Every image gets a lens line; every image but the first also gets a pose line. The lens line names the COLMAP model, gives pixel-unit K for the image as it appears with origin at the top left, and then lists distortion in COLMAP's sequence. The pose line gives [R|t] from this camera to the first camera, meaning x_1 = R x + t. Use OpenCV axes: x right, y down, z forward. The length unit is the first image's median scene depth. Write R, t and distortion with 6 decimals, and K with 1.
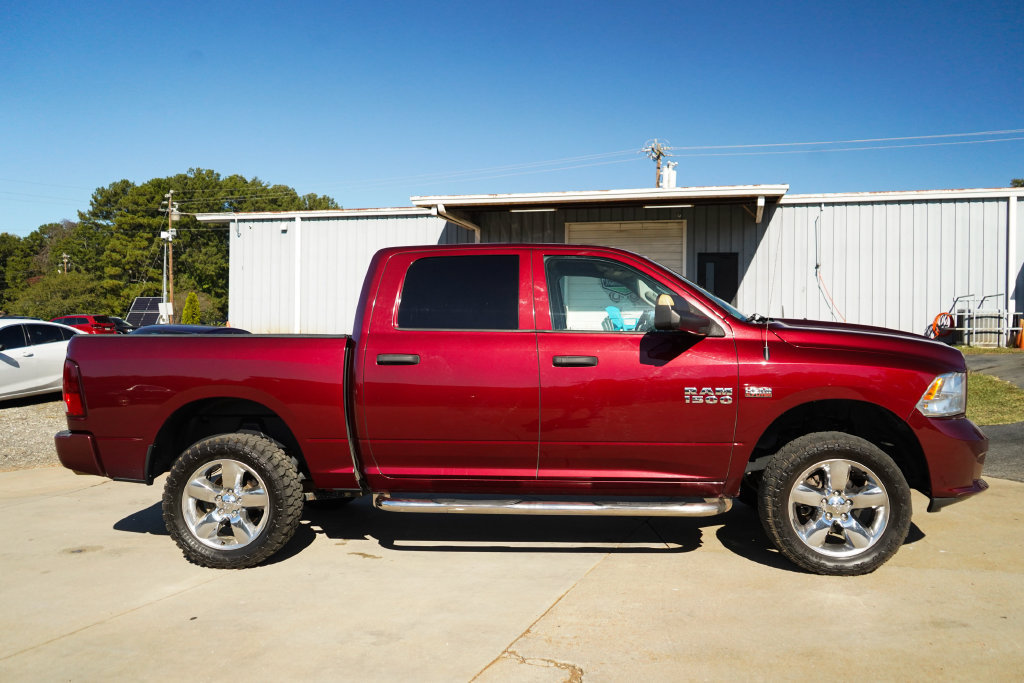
lens RADIAL K [[813.5, 0, 512.0], [0, 813.5, 341.5], [0, 0, 1]] dist [-0.011487, 0.001936]
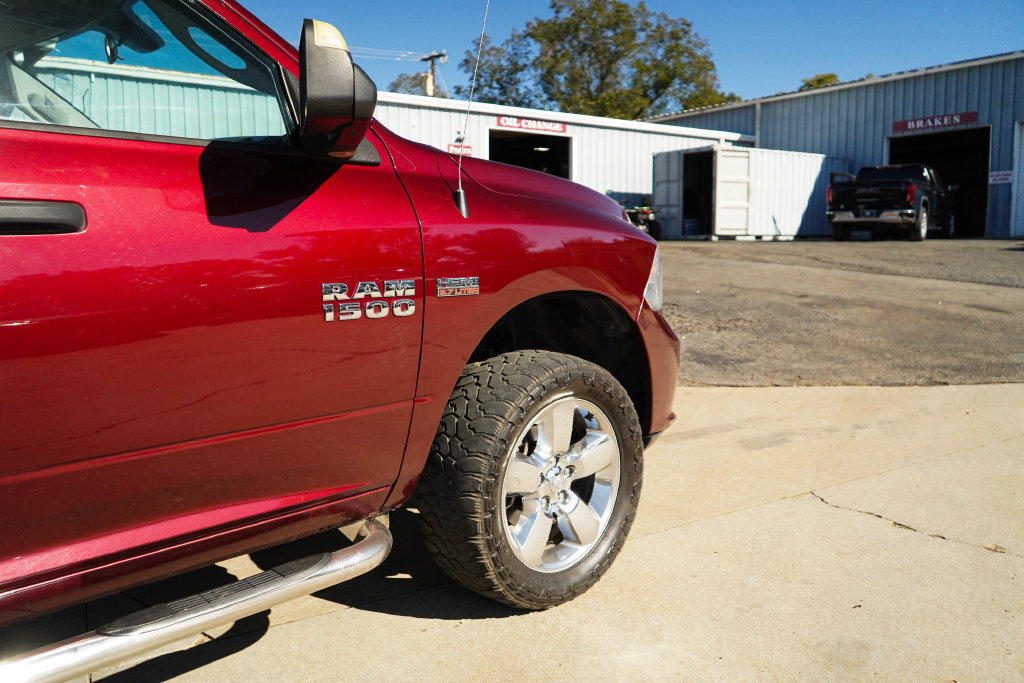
lens RADIAL K [[813.5, 0, 512.0], [0, 813.5, 341.5], [0, 0, 1]] dist [-0.011487, 0.001936]
pose [[0.631268, -0.099540, 0.769151, -0.044013], [0.011605, 0.992831, 0.118963, 0.038256], [-0.775478, -0.066171, 0.627897, 0.673015]]
